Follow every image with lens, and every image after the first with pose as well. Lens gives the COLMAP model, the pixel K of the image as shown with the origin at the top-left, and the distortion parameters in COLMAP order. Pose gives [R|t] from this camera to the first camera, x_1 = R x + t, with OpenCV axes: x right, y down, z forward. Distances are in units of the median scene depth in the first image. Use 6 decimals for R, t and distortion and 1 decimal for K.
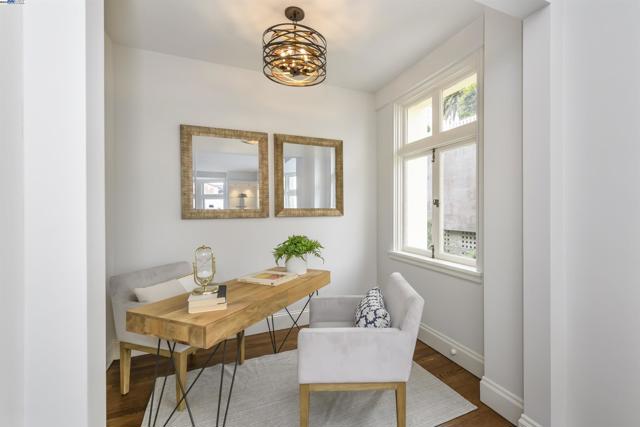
lens RADIAL K [[233.7, 0, 321.3], [0, 233.7, 209.0], [0, 0, 1]] dist [-0.000252, -0.000018]
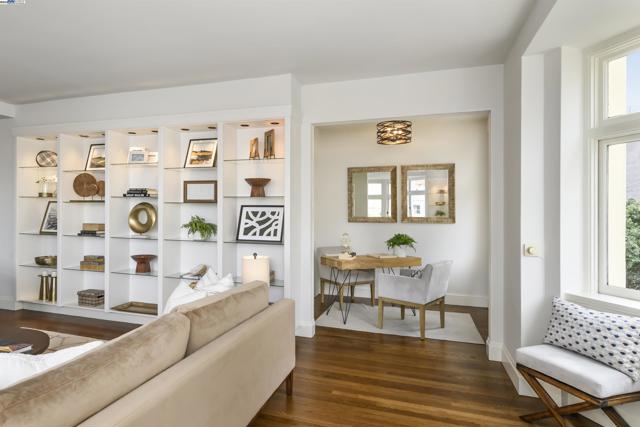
lens RADIAL K [[379.1, 0, 318.2], [0, 379.1, 210.8], [0, 0, 1]] dist [0.001273, -0.002842]
pose [[0.732717, 0.007383, -0.680494, 1.022976], [-0.008293, 0.999964, 0.001920, -0.038922], [0.680483, 0.004236, 0.732751, -1.073004]]
